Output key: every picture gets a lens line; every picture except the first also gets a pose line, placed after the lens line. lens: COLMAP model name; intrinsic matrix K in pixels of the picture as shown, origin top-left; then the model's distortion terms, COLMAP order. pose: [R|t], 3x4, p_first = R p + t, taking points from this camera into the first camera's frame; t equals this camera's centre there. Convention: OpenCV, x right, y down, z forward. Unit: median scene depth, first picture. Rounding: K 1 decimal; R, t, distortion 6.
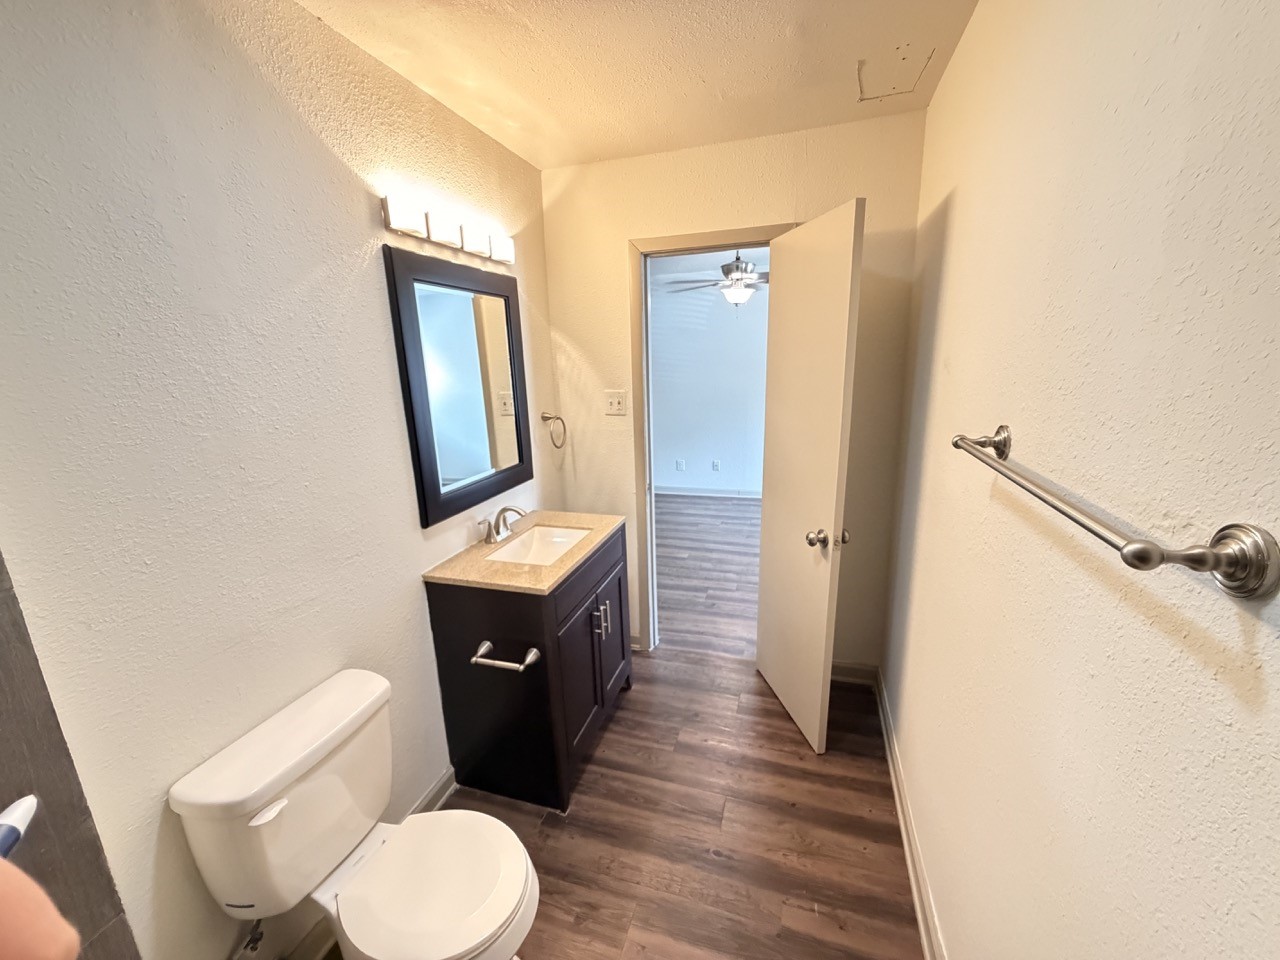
lens RADIAL K [[513.4, 0, 637.2], [0, 513.4, 481.4], [0, 0, 1]] dist [0.000284, 0.000085]
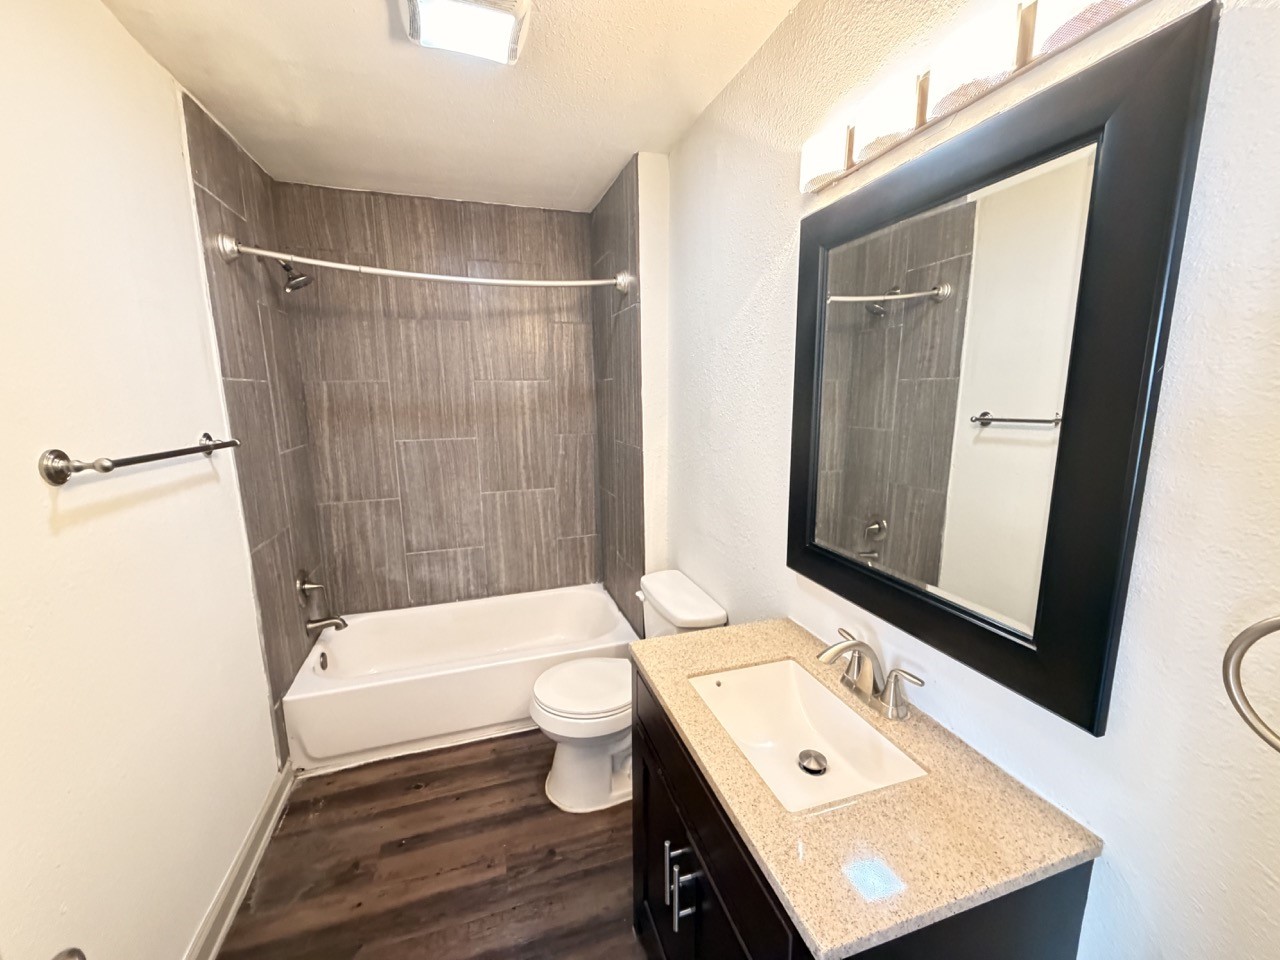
lens RADIAL K [[513.4, 0, 637.2], [0, 513.4, 481.4], [0, 0, 1]] dist [0.000284, 0.000085]
pose [[-0.819031, 0.140525, -0.556274, 0.227256], [-0.098032, 0.921010, 0.377002, -0.330688], [0.565312, 0.363309, -0.740560, 1.488275]]
